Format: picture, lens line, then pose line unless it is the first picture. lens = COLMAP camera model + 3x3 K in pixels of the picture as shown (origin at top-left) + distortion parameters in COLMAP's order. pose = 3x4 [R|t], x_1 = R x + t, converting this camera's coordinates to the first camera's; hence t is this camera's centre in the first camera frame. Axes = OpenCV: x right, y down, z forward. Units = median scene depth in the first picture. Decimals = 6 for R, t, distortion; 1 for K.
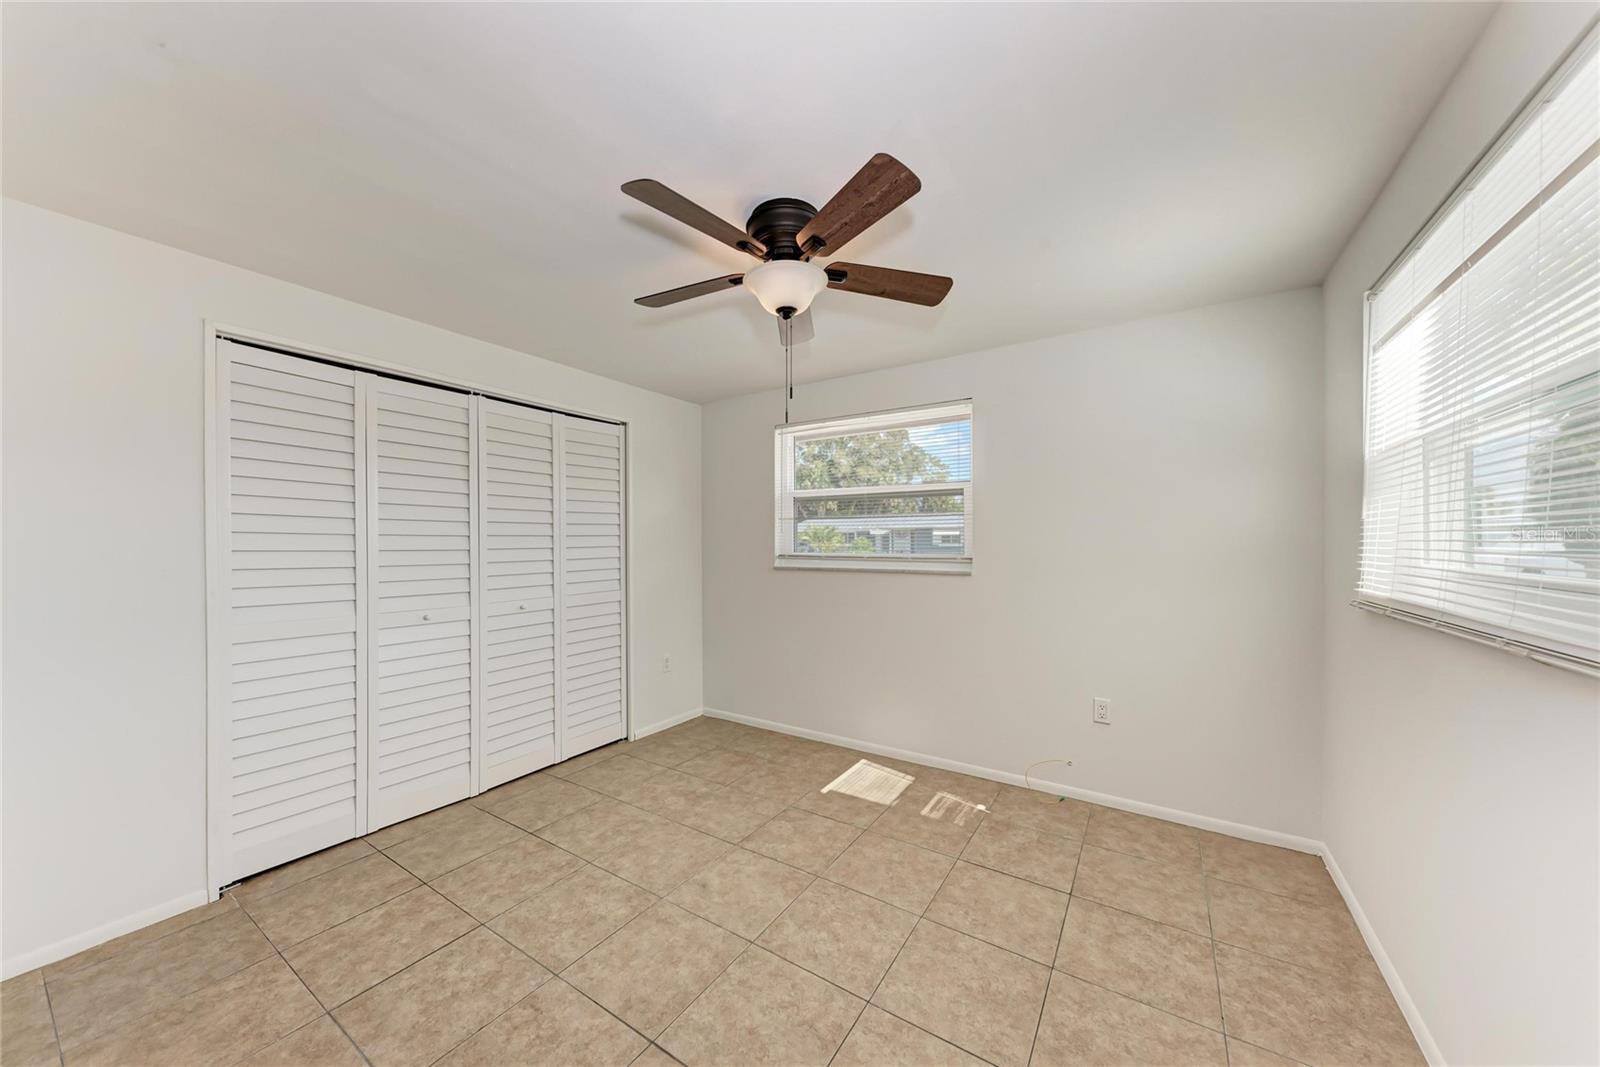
lens RADIAL K [[551.3, 0, 801.9], [0, 551.3, 540.7], [0, 0, 1]] dist [0.015911, -0.005350]
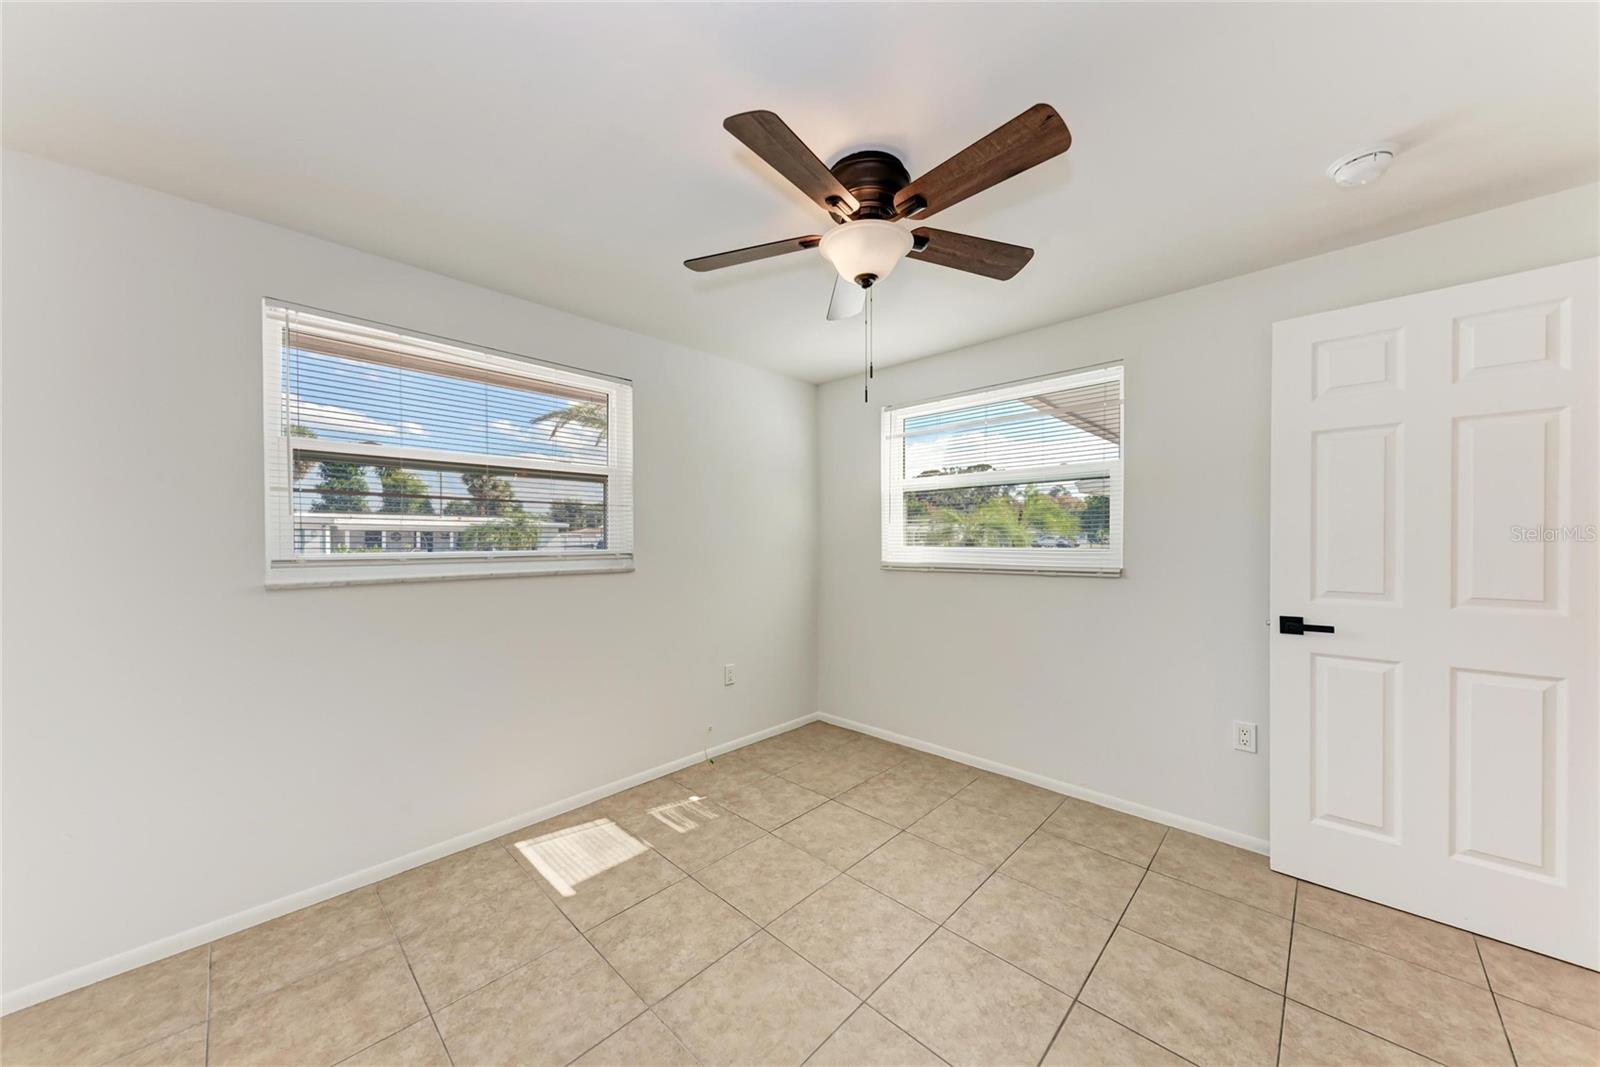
lens RADIAL K [[548.7, 0, 803.6], [0, 548.7, 543.1], [0, 0, 1]] dist [0.019099, -0.005392]
pose [[0.184156, -0.006779, 0.982874, -0.755996], [-0.001159, 0.999974, 0.007114, 0.009678], [-0.982896, -0.002450, 0.184143, 0.752141]]
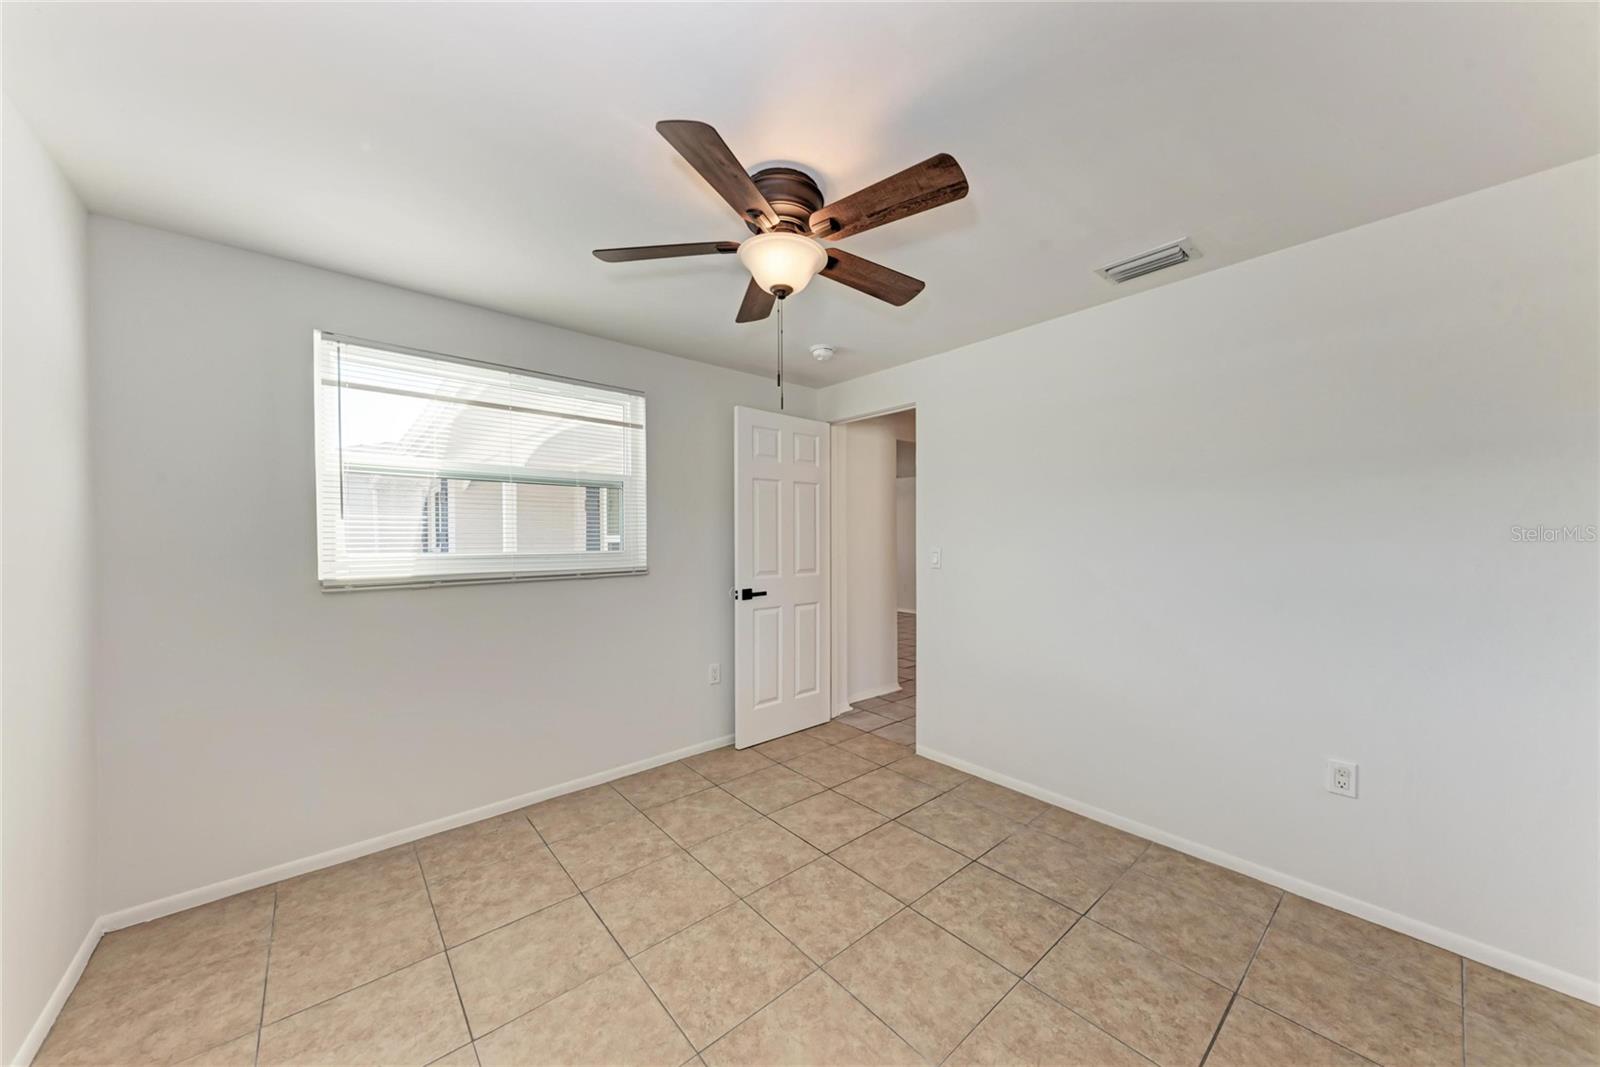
lens RADIAL K [[544.6, 0, 804.0], [0, 544.6, 544.5], [0, 0, 1]] dist [0.020418, -0.005431]
pose [[-0.961380, 0.002708, 0.275213, -0.256489], [0.003870, 0.999986, 0.003677, 0.010901], [-0.275199, 0.004600, -0.961376, 1.517857]]
